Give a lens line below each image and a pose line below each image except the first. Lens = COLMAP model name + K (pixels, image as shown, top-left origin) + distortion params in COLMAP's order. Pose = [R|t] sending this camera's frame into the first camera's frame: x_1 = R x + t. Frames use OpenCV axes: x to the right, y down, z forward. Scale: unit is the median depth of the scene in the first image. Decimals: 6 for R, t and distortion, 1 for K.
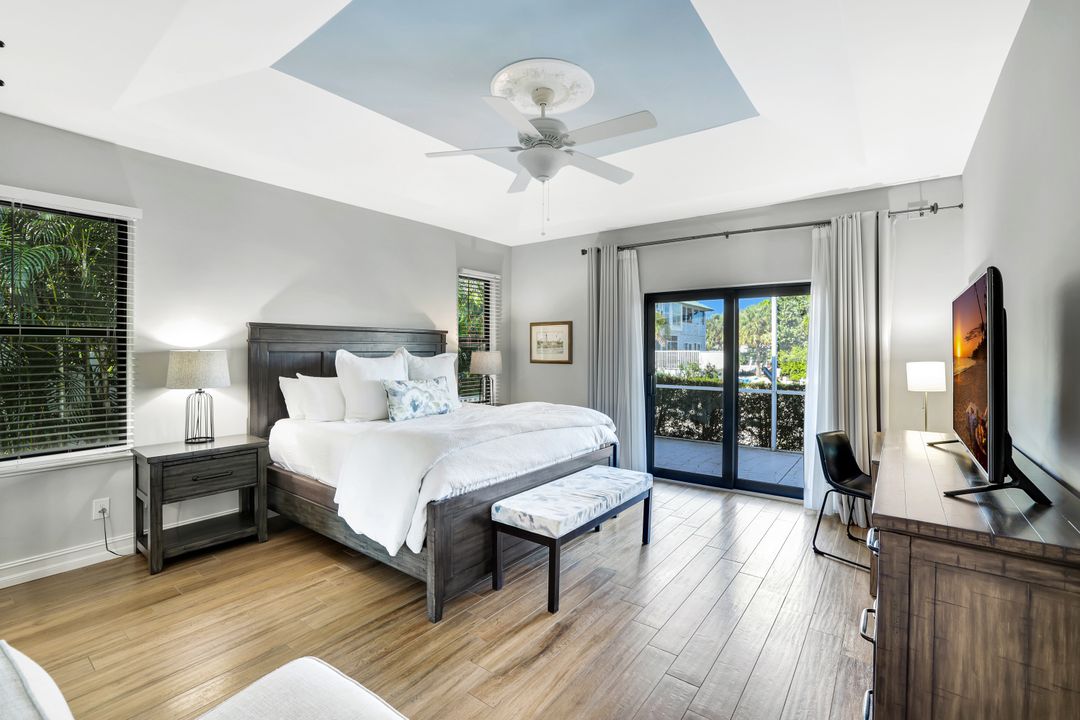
lens RADIAL K [[468.2, 0, 506.1], [0, 468.2, 351.1], [0, 0, 1]] dist [-0.030473, 0.007669]
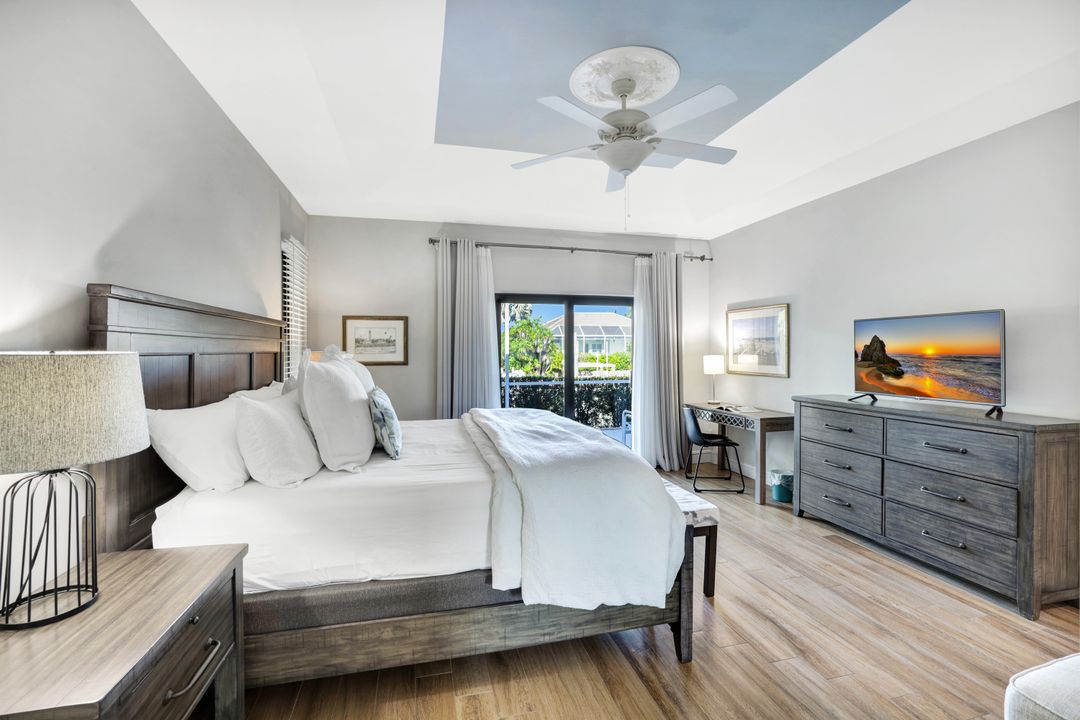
lens RADIAL K [[468.2, 0, 533.5], [0, 468.2, 350.4], [0, 0, 1]] dist [-0.030473, 0.007669]
pose [[0.613186, -0.006452, 0.789913, -0.505248], [0.007584, 0.999969, 0.002280, -0.000811], [-0.789903, 0.004592, 0.613215, 0.347582]]
